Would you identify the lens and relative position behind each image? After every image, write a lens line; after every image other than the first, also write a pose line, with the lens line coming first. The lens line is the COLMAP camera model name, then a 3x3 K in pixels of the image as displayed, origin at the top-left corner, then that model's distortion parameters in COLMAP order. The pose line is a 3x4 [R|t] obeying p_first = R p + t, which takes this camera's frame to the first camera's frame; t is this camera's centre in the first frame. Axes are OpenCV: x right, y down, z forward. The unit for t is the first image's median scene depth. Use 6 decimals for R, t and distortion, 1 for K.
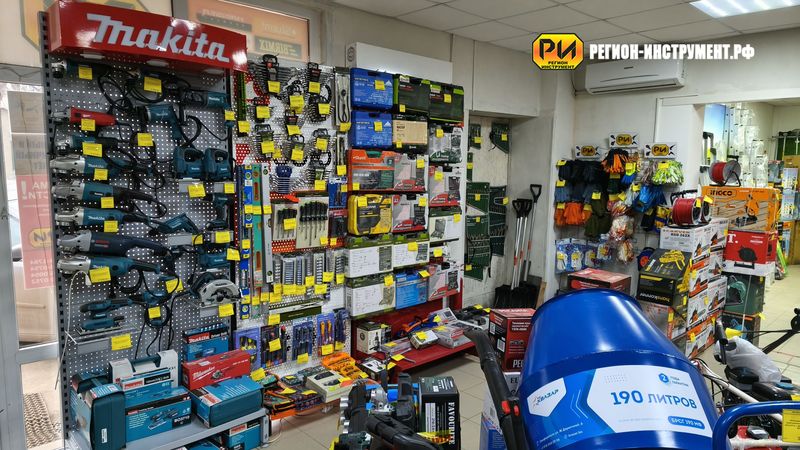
lens RADIAL K [[522.5, 0, 399.1], [0, 522.5, 226.9], [0, 0, 1]] dist [0.069226, -0.049698]
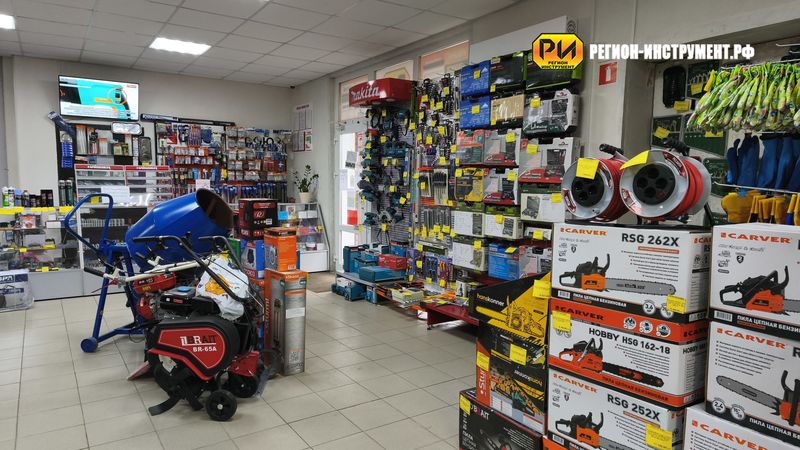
lens RADIAL K [[522.5, 0, 399.1], [0, 522.5, 226.9], [0, 0, 1]] dist [0.069226, -0.049698]
pose [[-0.161430, 0.071765, -0.984271, 1.116475], [-0.134539, 0.986441, 0.093989, -0.018651], [0.977671, 0.147595, -0.149586, 1.000249]]
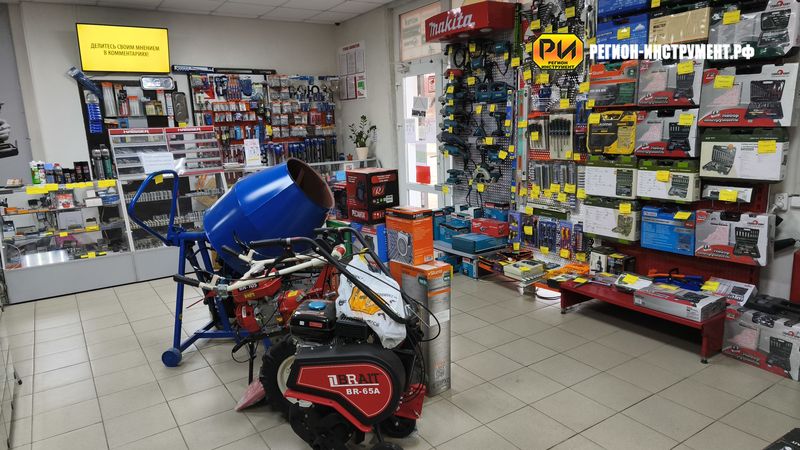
lens RADIAL K [[522.5, 0, 399.1], [0, 522.5, 226.9], [0, 0, 1]] dist [0.069226, -0.049698]
pose [[-0.170168, 0.185980, -0.967706, 0.935177], [-0.084085, 0.975706, 0.202303, -0.017980], [0.981821, 0.115795, -0.150396, 0.759990]]
